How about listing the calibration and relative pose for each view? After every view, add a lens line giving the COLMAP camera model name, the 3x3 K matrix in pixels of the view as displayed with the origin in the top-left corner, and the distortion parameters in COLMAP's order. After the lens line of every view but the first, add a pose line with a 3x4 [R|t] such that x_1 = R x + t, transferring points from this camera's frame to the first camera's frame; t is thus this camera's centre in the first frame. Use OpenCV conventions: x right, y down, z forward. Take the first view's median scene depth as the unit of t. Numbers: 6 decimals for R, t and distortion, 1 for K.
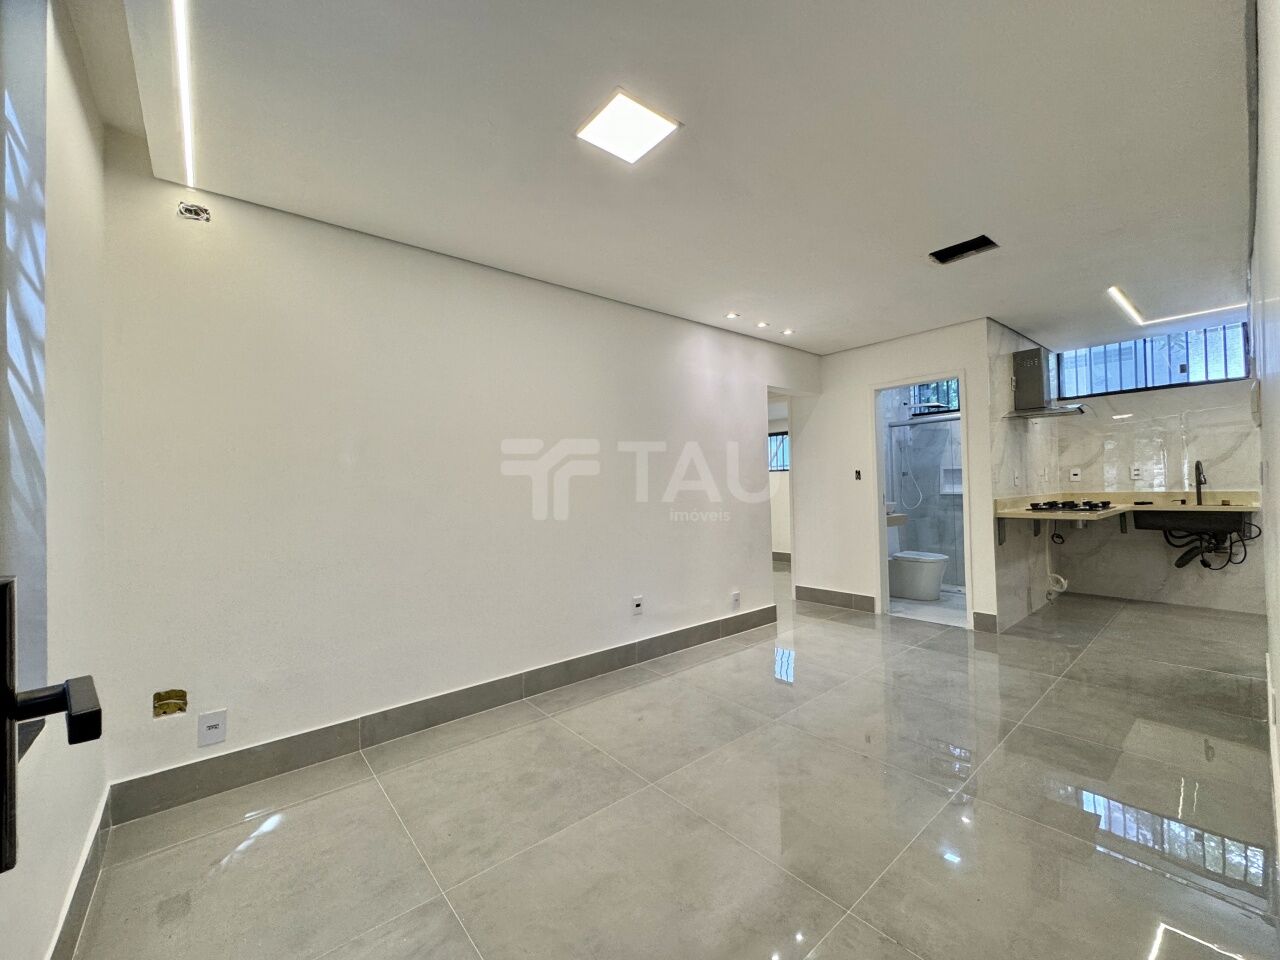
lens RADIAL K [[512.0, 0, 639.4], [0, 512.0, 477.3], [0, 0, 1]] dist [-0.001456, -0.000228]
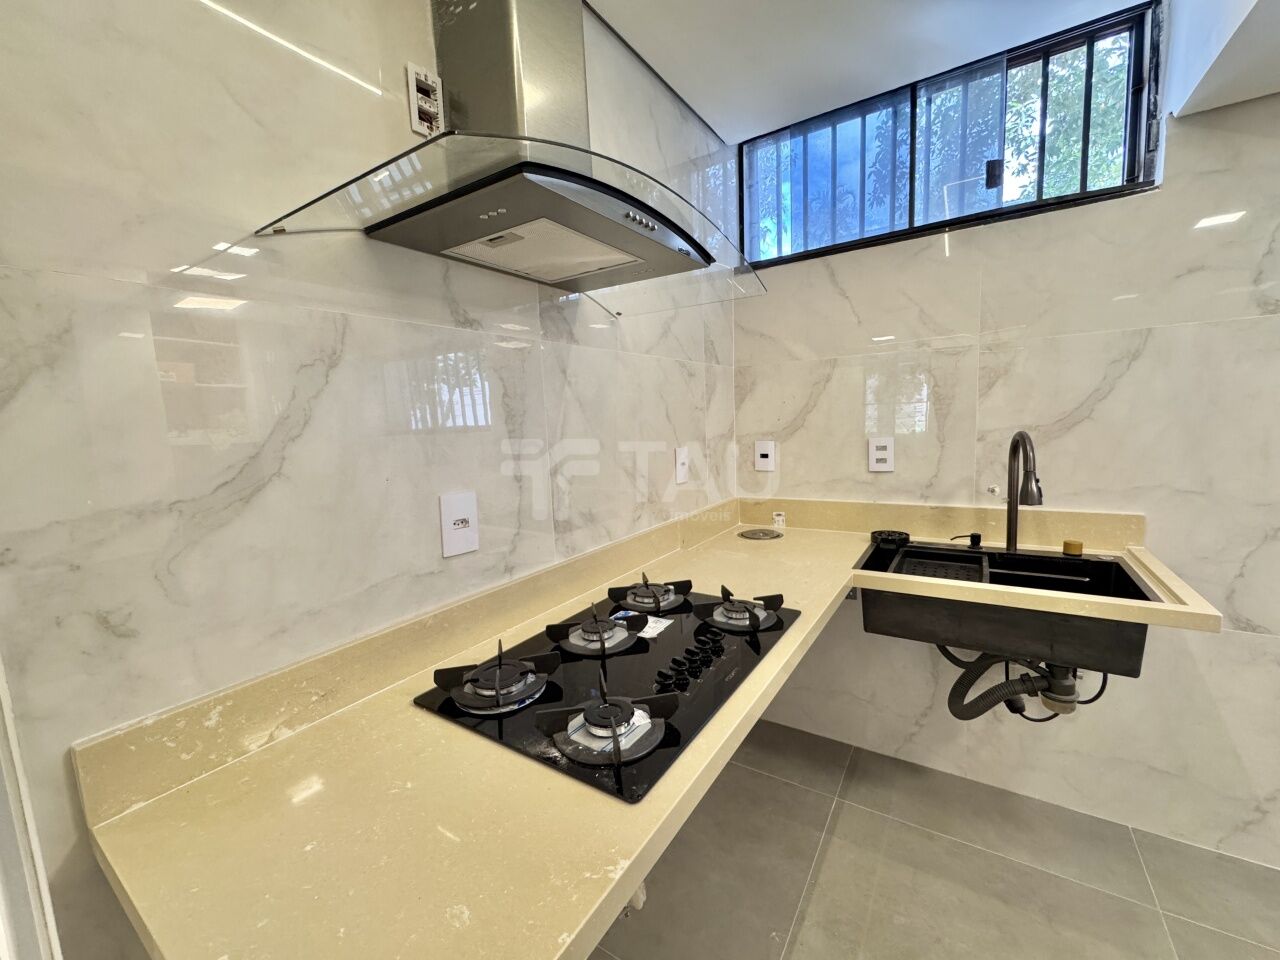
lens RADIAL K [[511.9, 0, 661.8], [0, 511.9, 481.2], [0, 0, 1]] dist [-0.000309, -0.000009]
pose [[0.947327, -0.058629, 0.314856, 0.754922], [0.017915, 0.991263, 0.130680, -0.047114], [-0.319766, -0.118156, 0.940100, 0.749133]]
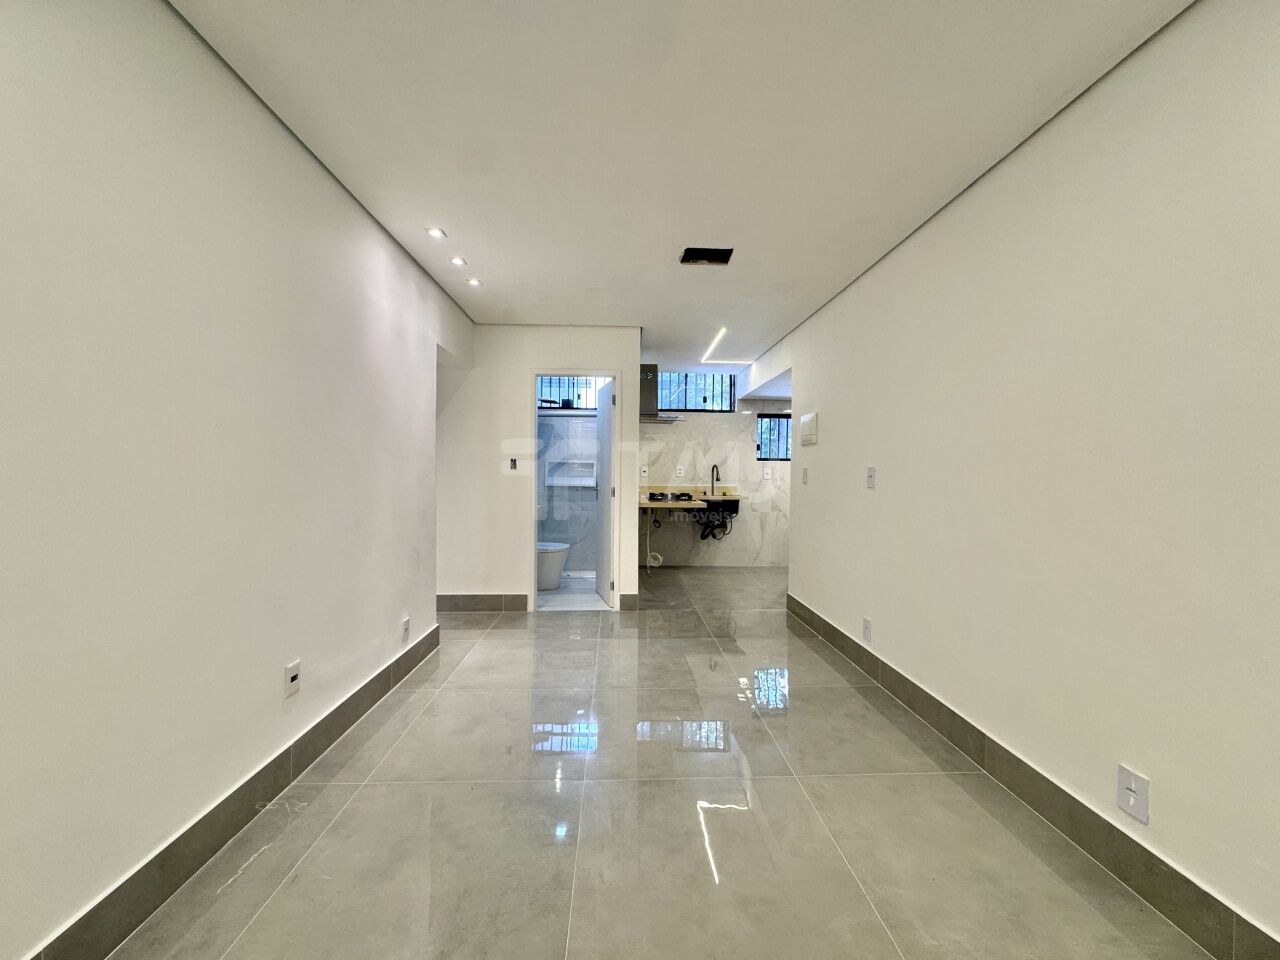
lens RADIAL K [[512.0, 0, 639.4], [0, 512.0, 477.3], [0, 0, 1]] dist [-0.001456, -0.000228]
pose [[0.605267, 0.024115, 0.795657, -0.181402], [-0.039627, 0.999215, -0.000139, 0.011596], [-0.795036, -0.031446, 0.605747, 0.291741]]
